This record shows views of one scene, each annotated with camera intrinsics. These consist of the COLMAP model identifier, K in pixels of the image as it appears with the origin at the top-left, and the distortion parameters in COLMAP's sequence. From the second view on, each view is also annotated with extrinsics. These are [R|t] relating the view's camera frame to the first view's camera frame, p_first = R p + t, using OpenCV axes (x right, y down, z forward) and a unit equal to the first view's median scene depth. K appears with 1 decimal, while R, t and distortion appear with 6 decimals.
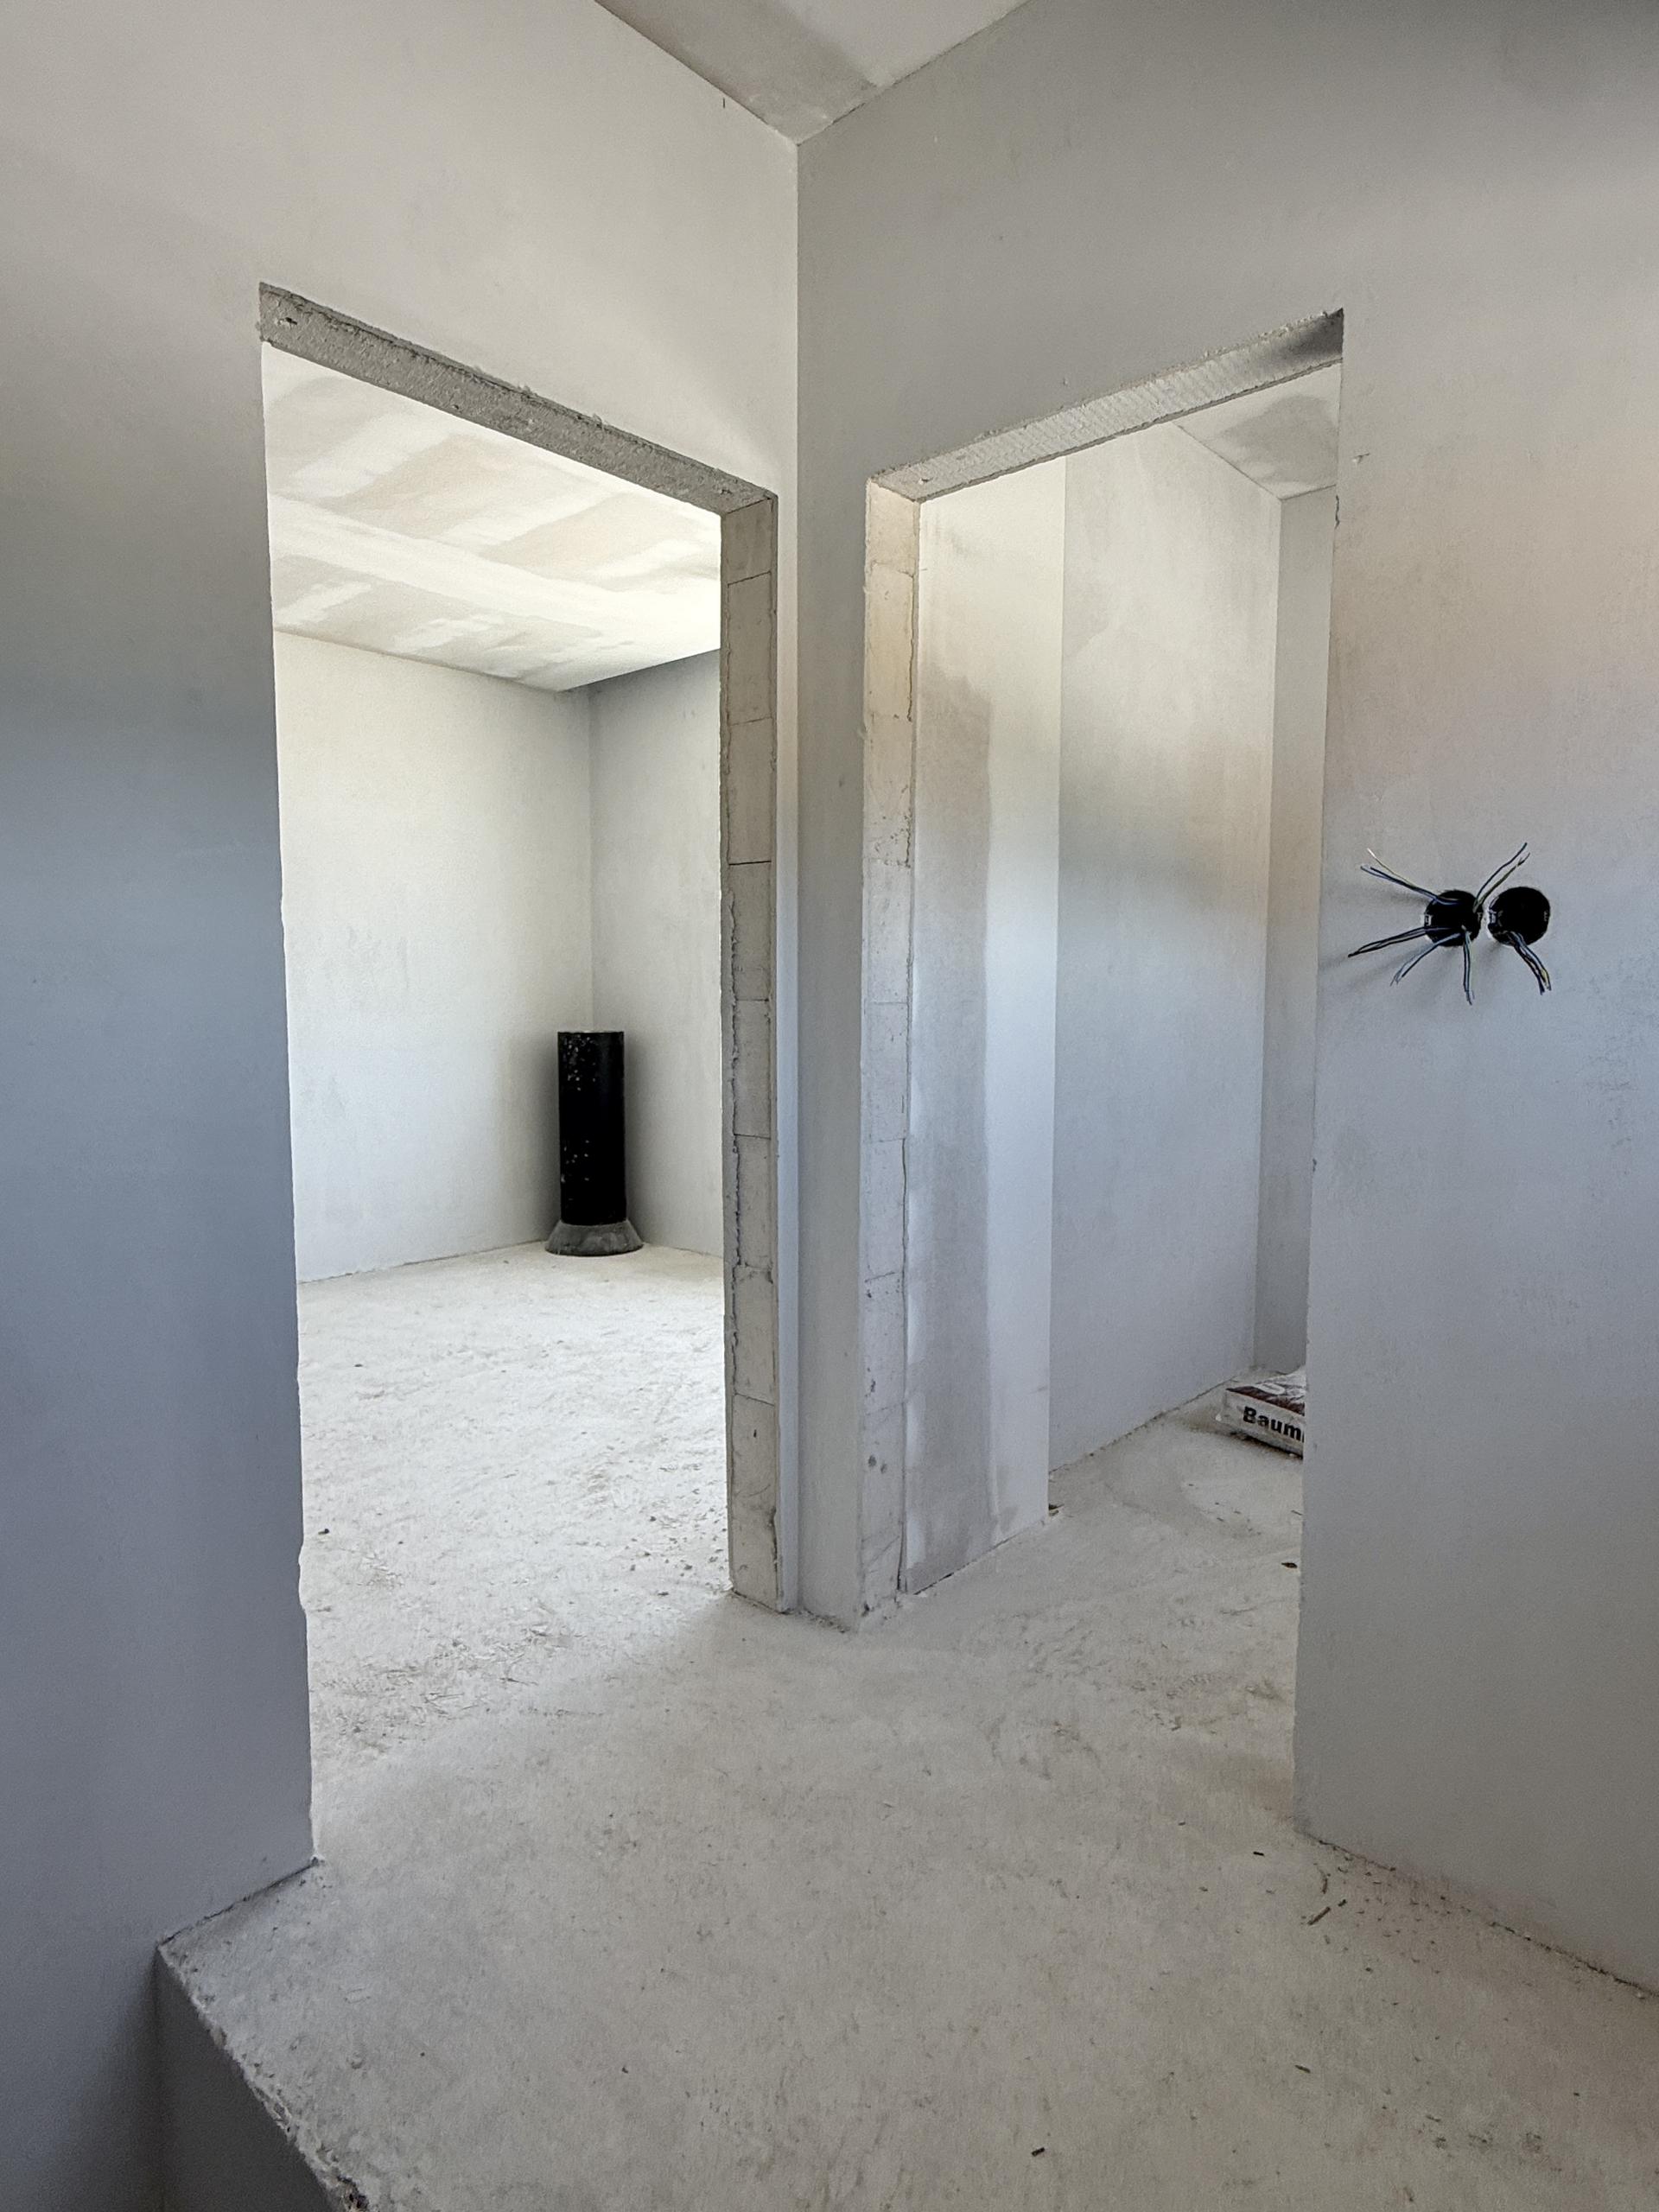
lens RADIAL K [[1244.3, 0, 829.5], [0, 1244.3, 1106.0], [0, 0, 1]] dist [-0.003149, -0.001027]
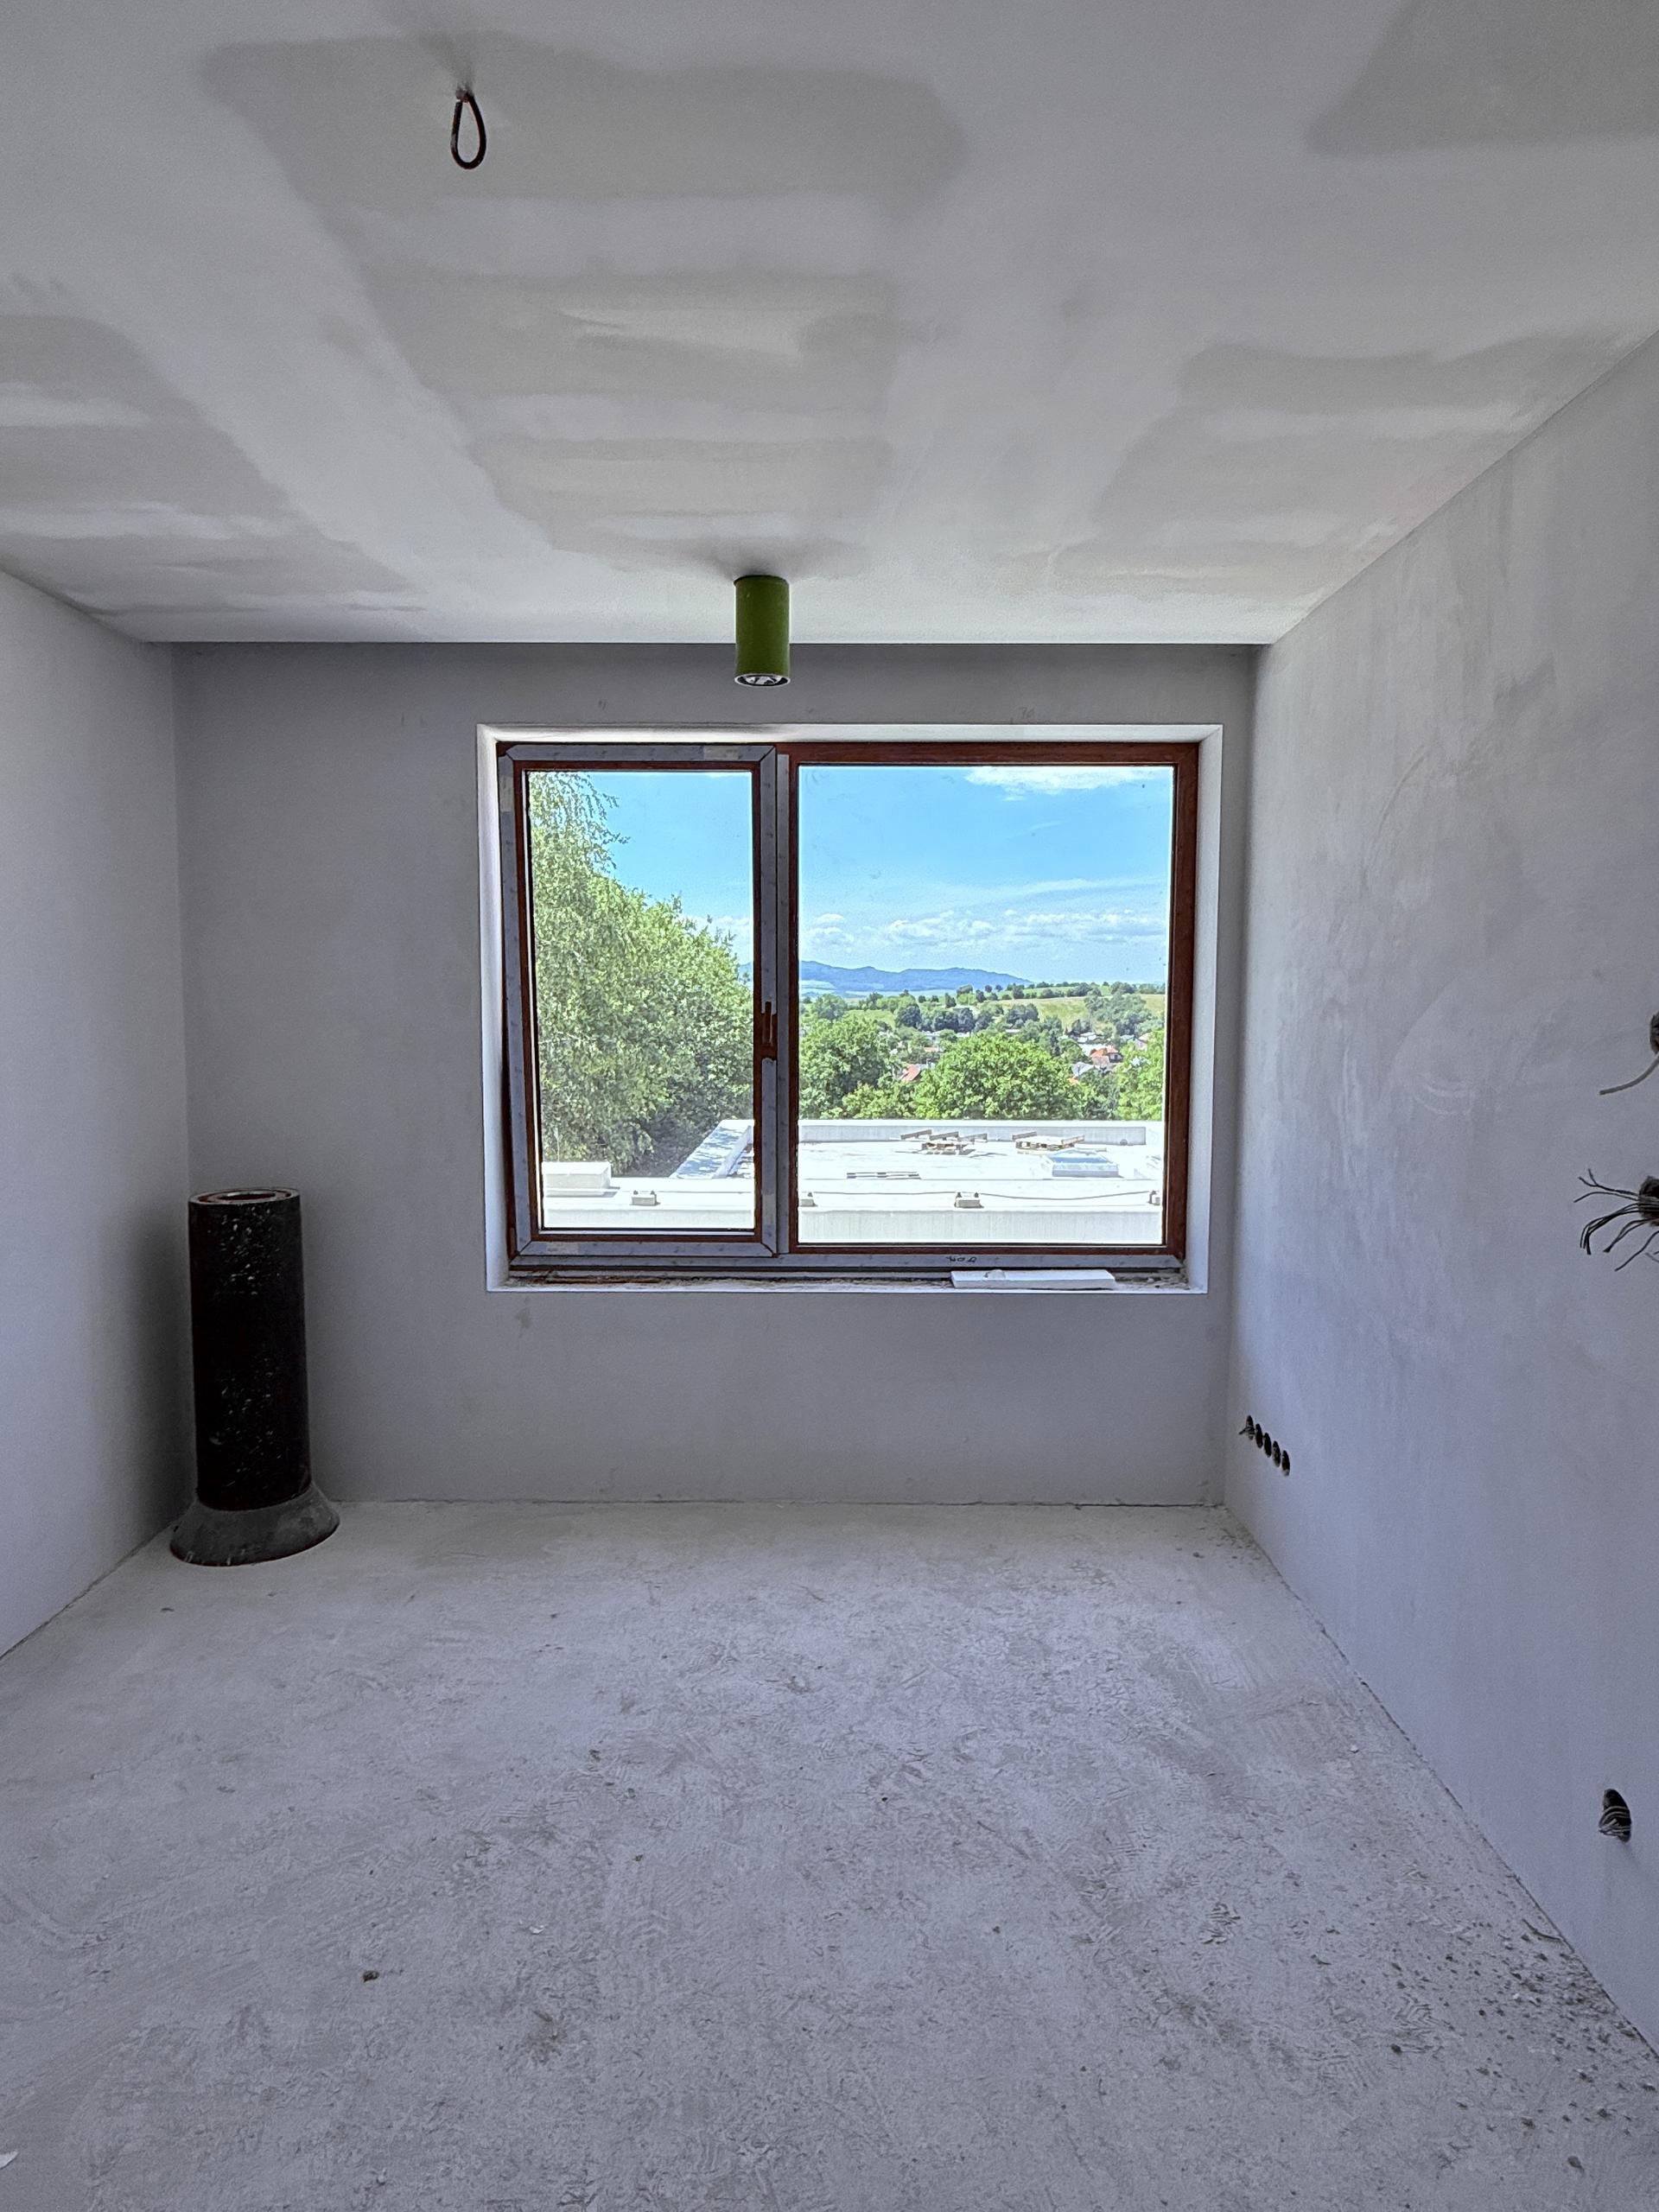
lens RADIAL K [[1233.3, 0, 825.0], [0, 1233.3, 1100.6], [0, 0, 1]] dist [0.002613, 0.000824]
pose [[0.744667, -0.051771, 0.665425, -0.603203], [0.055487, 0.998338, 0.015577, -0.158712], [-0.665125, 0.025323, 0.746302, 0.528111]]
